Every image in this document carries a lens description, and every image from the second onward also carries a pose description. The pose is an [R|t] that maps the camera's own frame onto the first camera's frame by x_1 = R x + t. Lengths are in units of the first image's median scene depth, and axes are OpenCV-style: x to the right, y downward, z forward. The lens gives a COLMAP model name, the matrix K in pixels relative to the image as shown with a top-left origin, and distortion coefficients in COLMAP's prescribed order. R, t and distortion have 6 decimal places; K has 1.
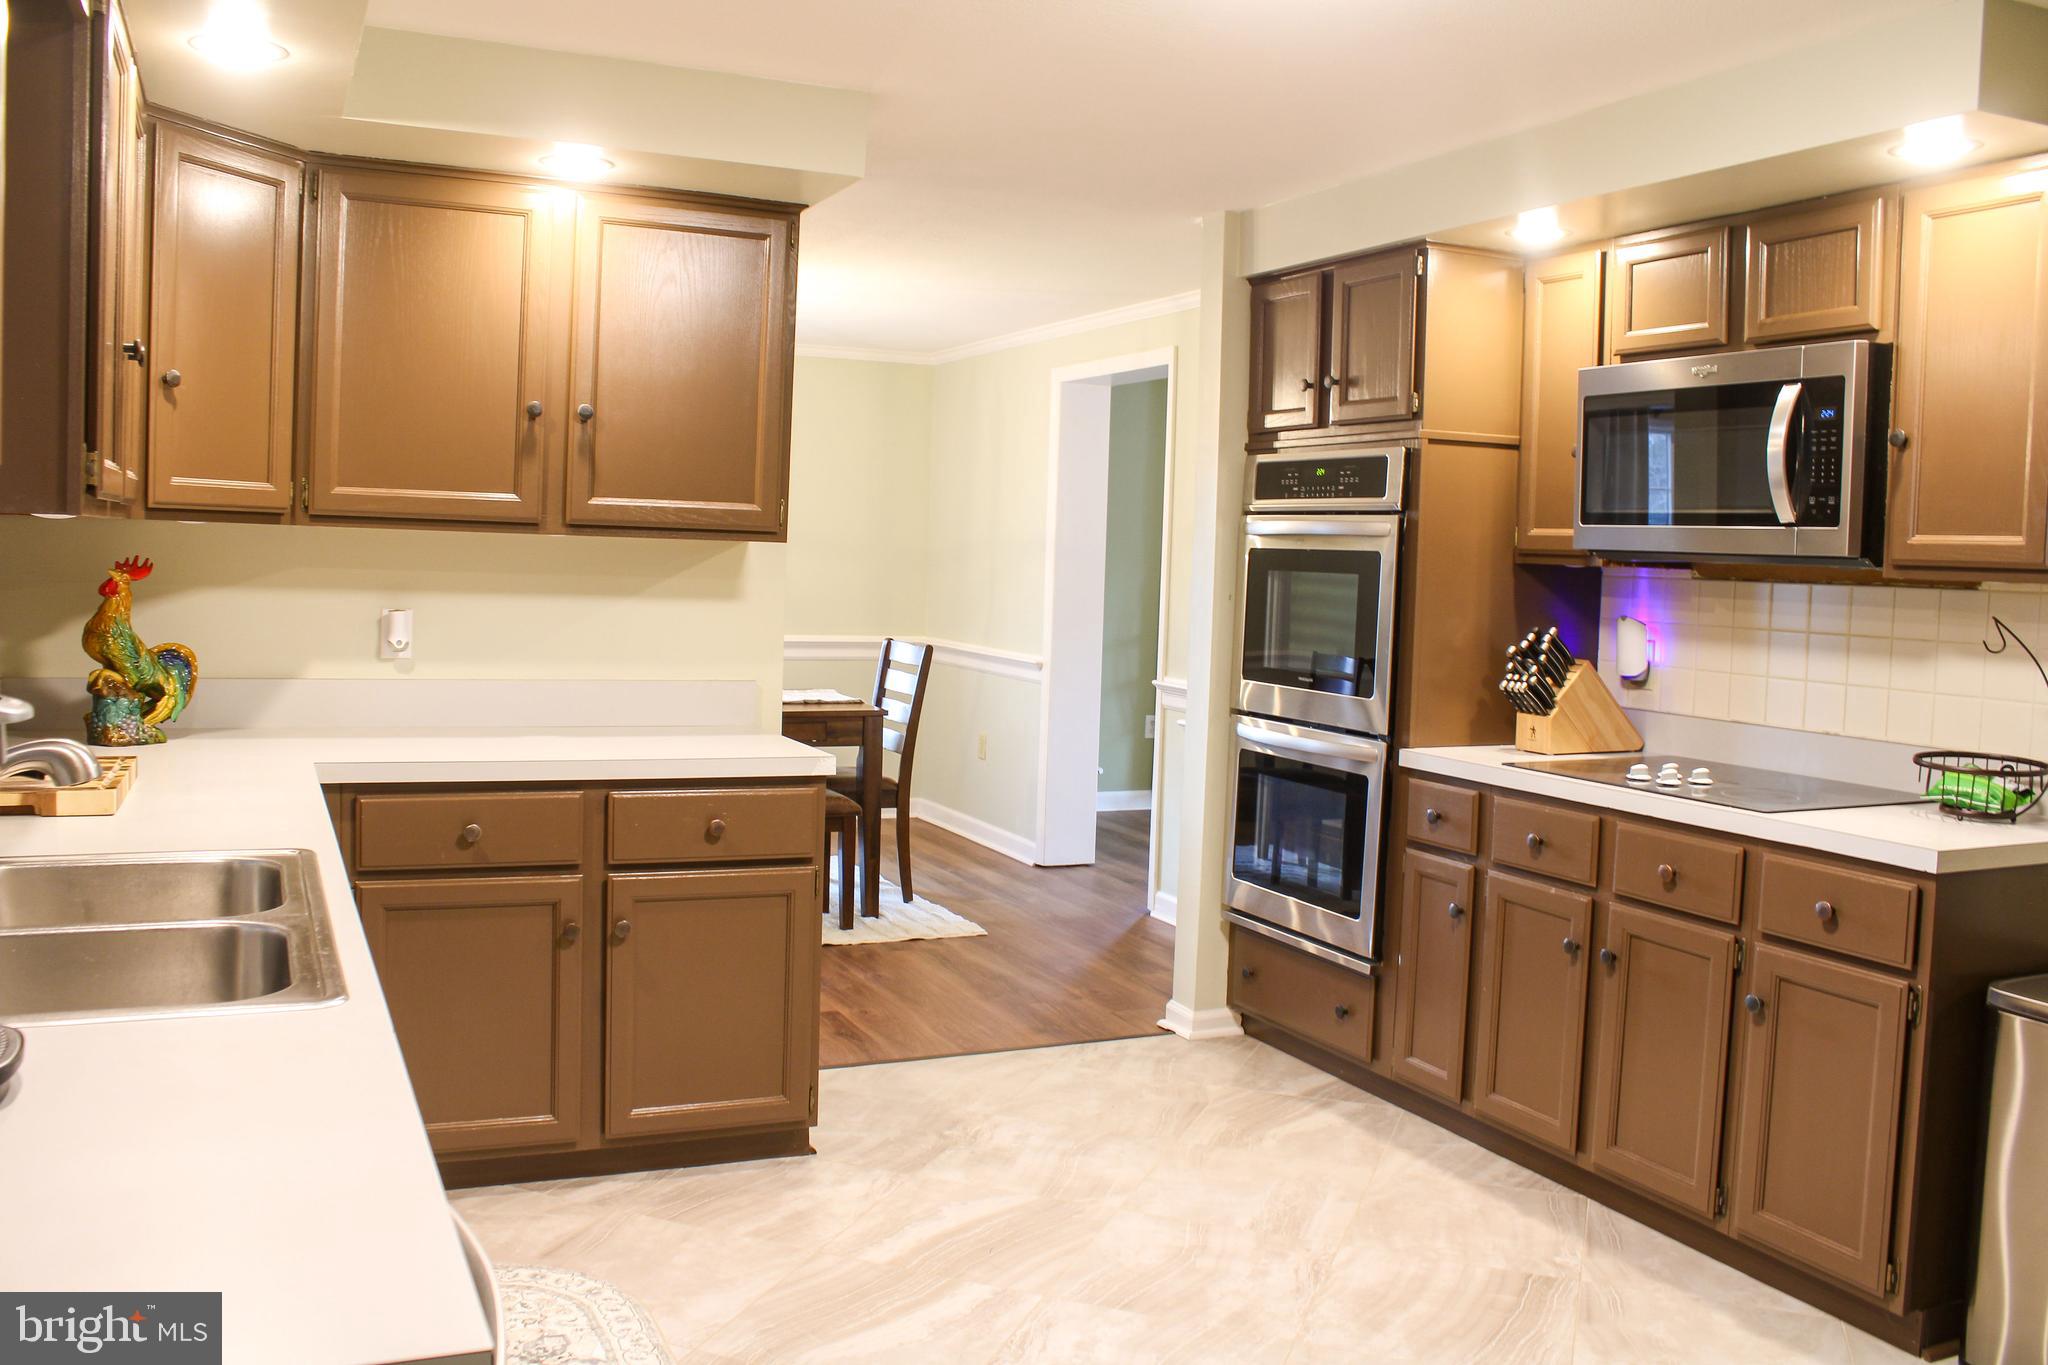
lens RADIAL K [[1746.8, 0, 1014.8], [0, 1746.8, 650.6], [0, 0, 1]] dist [-0.178278, 0.193694]
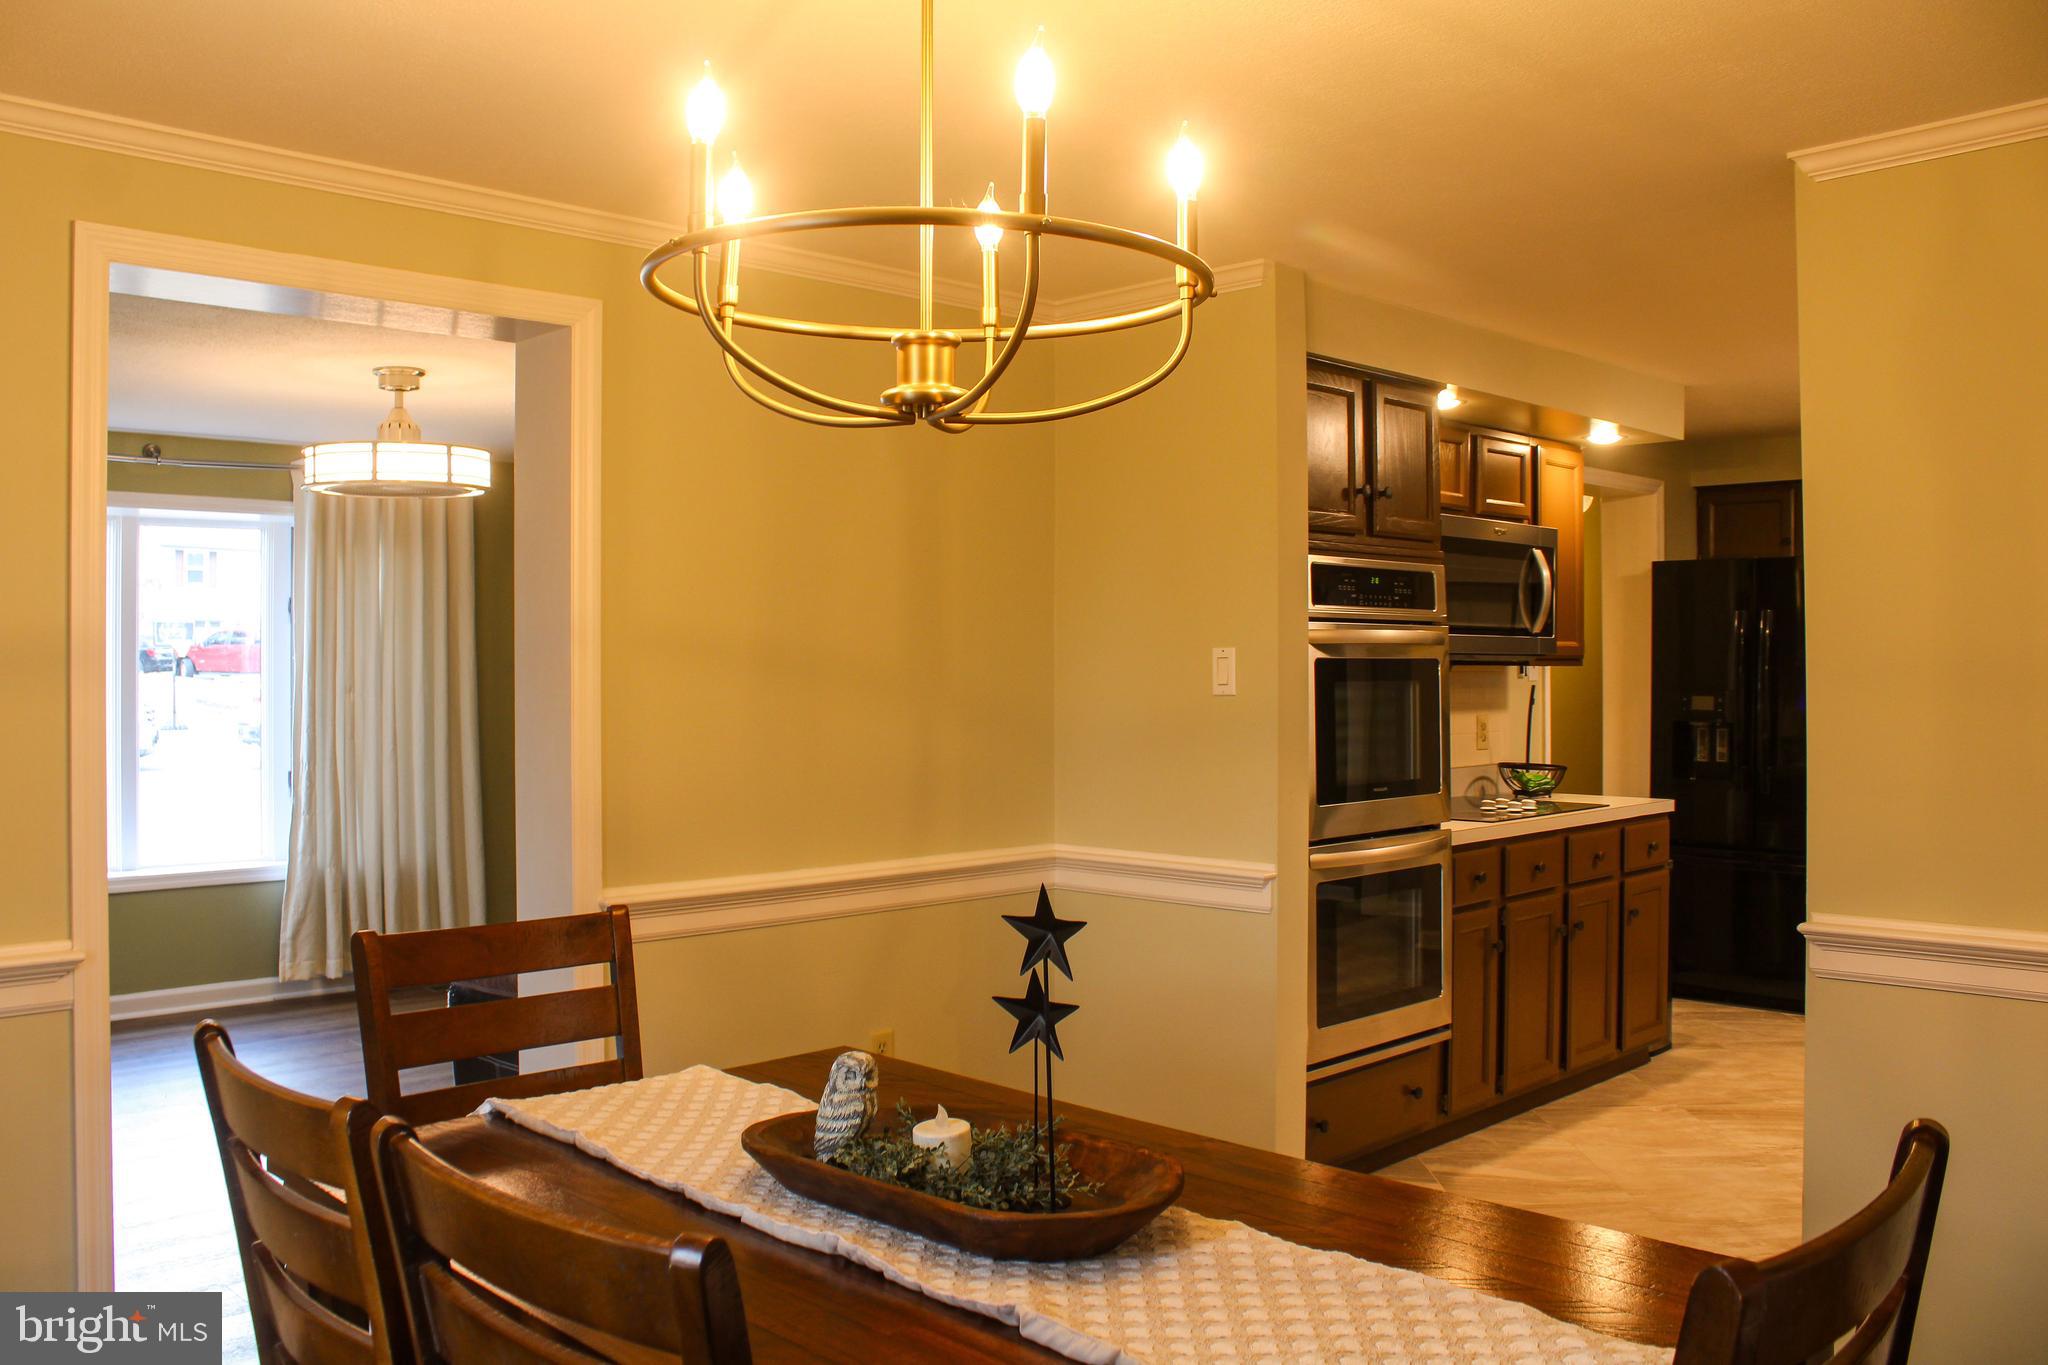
lens RADIAL K [[1746.8, 0, 1014.8], [0, 1746.8, 650.6], [0, 0, 1]] dist [-0.178278, 0.193694]
pose [[-0.356539, -0.027498, 0.933876, -0.730929], [0.039962, 0.998203, 0.044649, -0.124314], [-0.933425, 0.053239, -0.354800, 1.664101]]
